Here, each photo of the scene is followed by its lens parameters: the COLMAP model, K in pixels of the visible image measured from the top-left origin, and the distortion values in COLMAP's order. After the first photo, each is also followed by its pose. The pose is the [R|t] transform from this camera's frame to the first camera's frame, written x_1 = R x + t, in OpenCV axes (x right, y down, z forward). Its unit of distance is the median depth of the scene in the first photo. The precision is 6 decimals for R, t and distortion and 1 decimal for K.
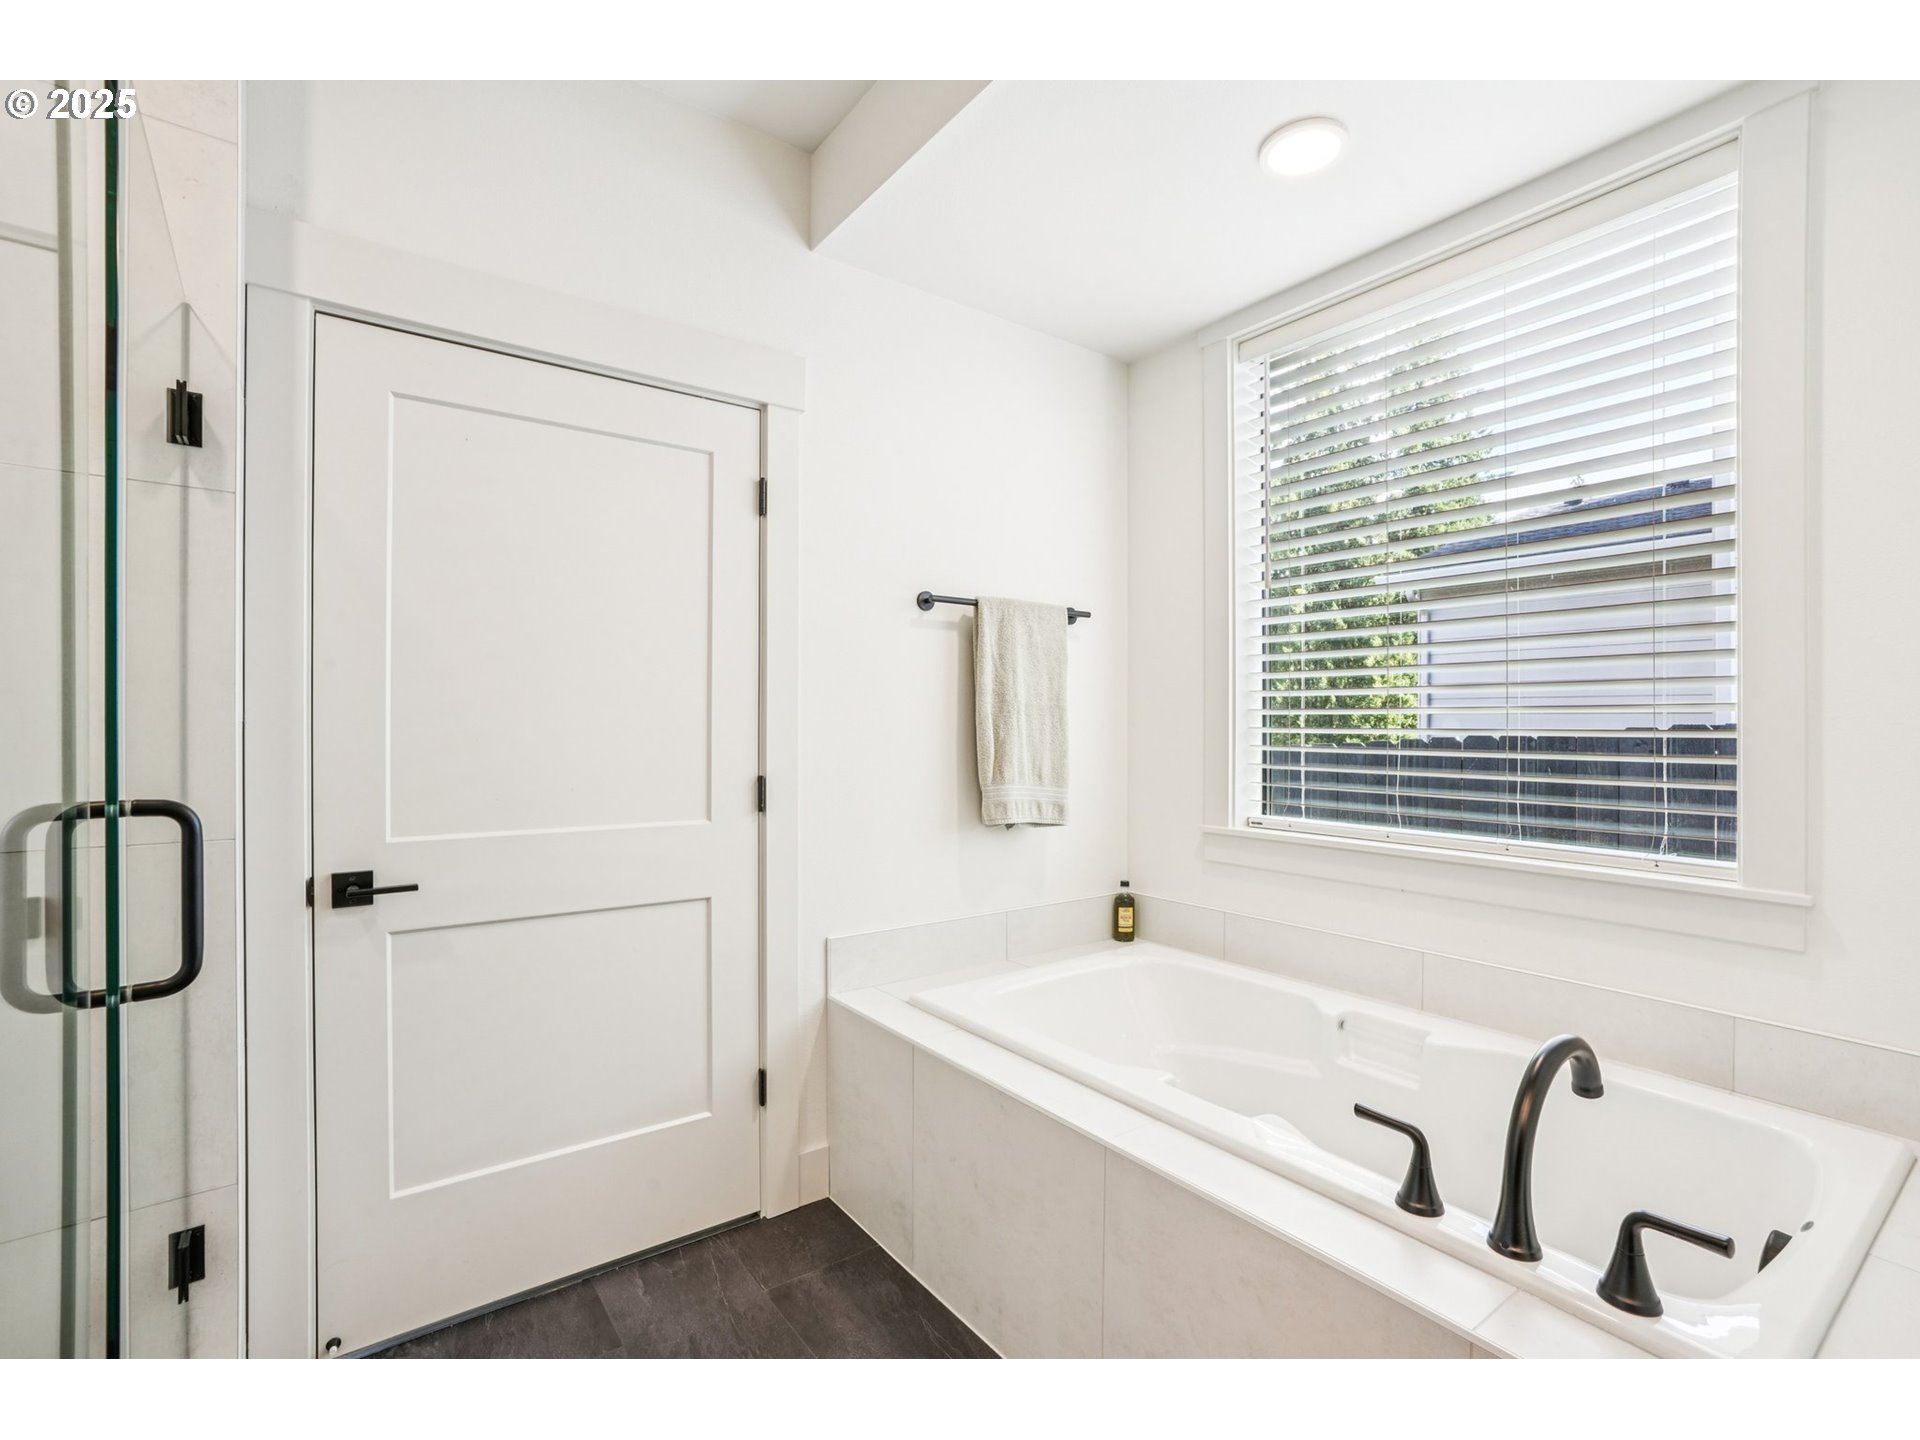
lens RADIAL K [[881.3, 0, 970.7], [0, 881.3, 723.3], [0, 0, 1]] dist [-0.017194, 0.001784]
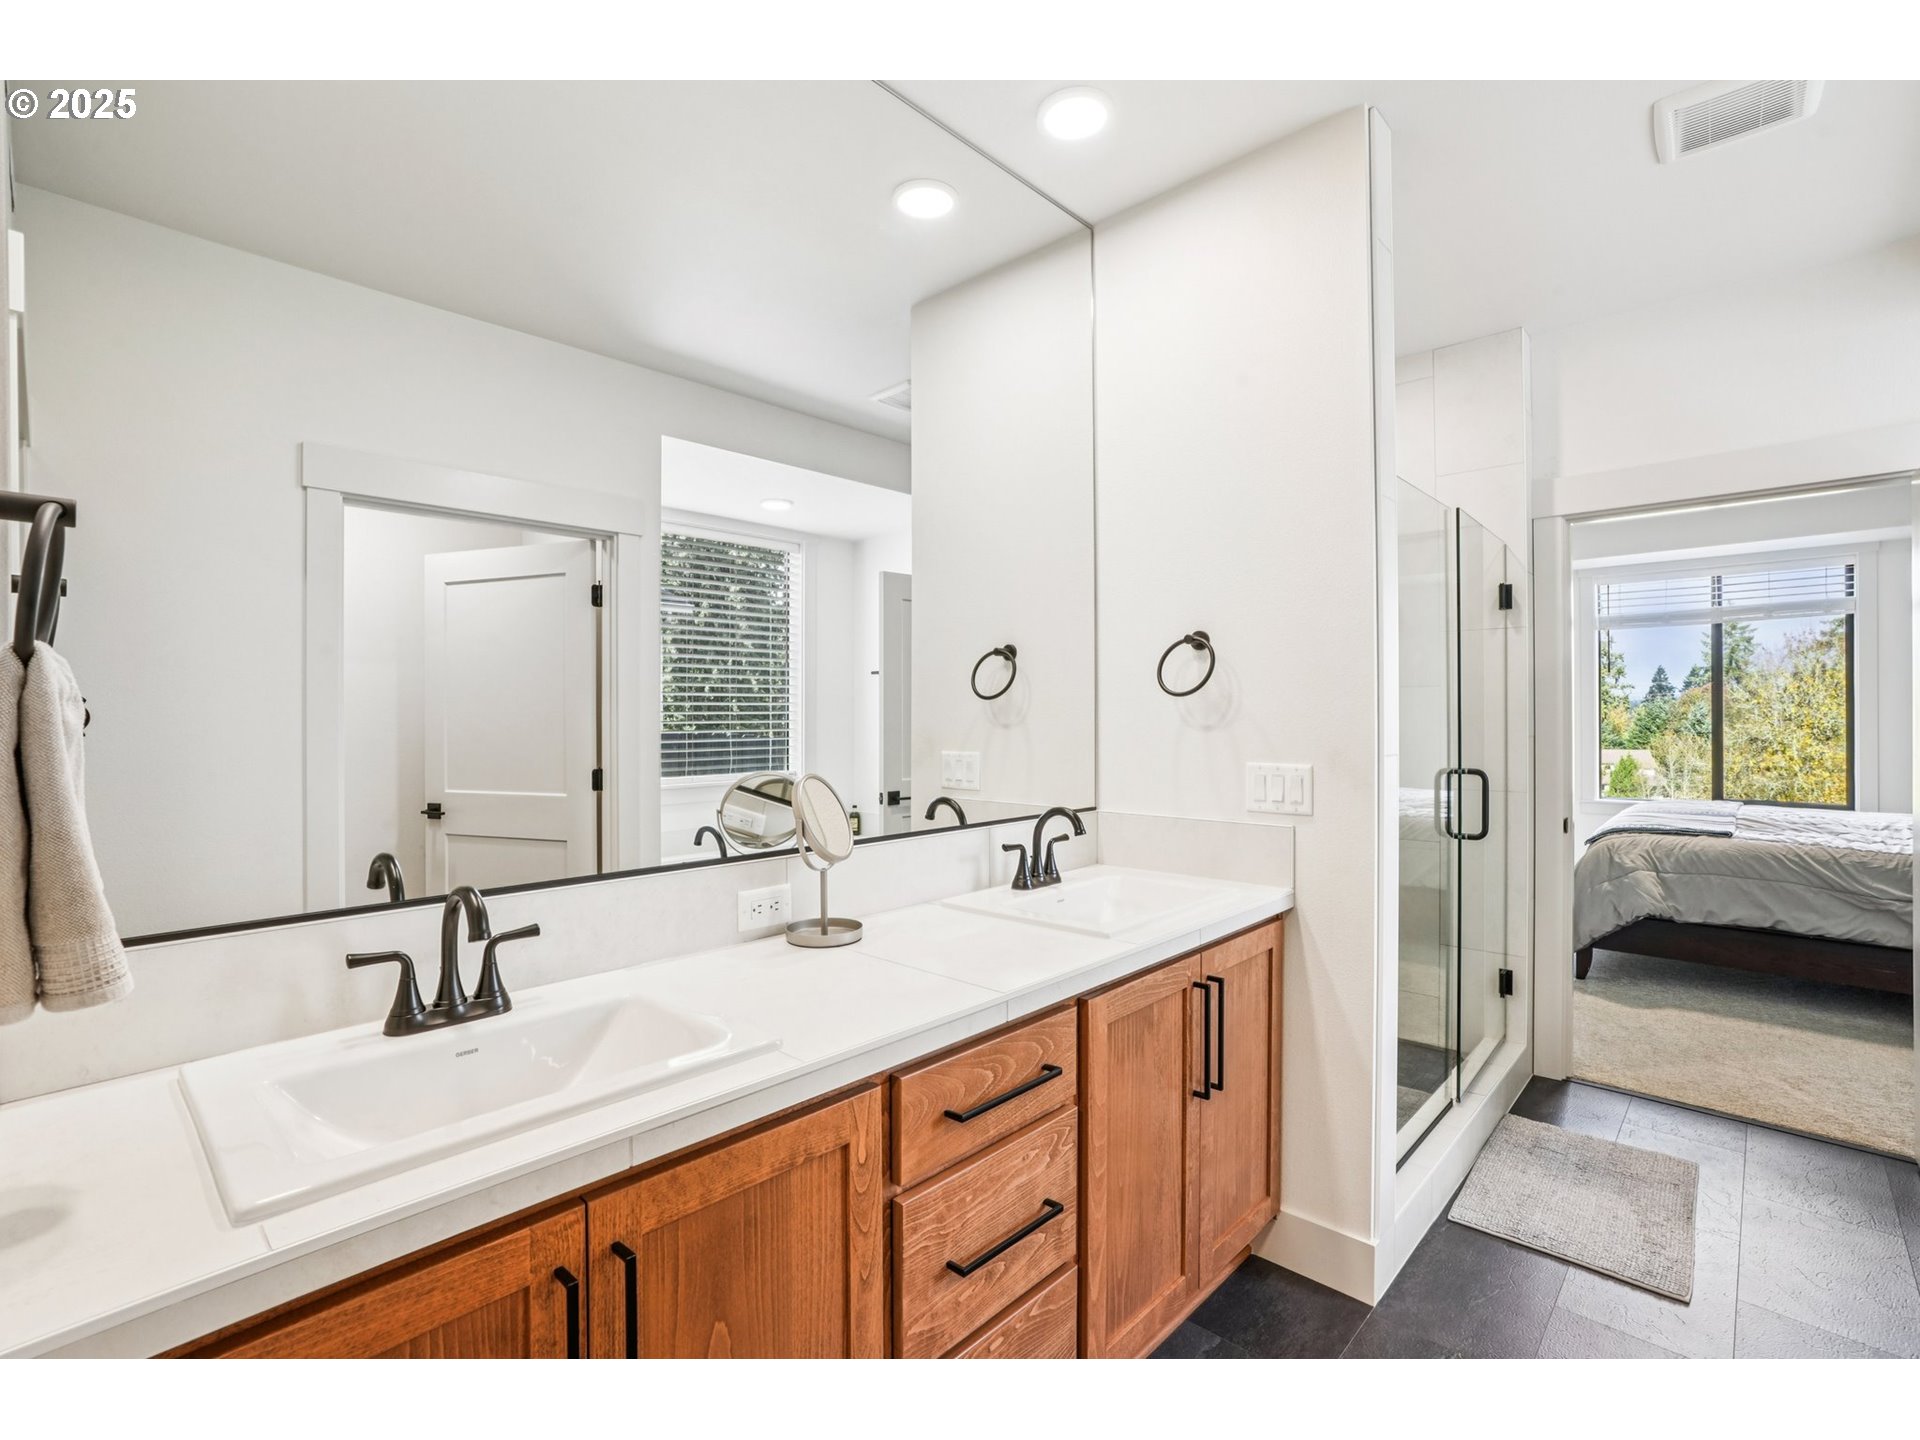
lens RADIAL K [[881.3, 0, 966.2], [0, 881.3, 724.7], [0, 0, 1]] dist [-0.017194, 0.001784]
pose [[0.184198, -0.000756, -0.982889, 1.471881], [0.006677, 0.999978, 0.000482, -0.062647], [0.982866, -0.006651, 0.184199, -1.074110]]
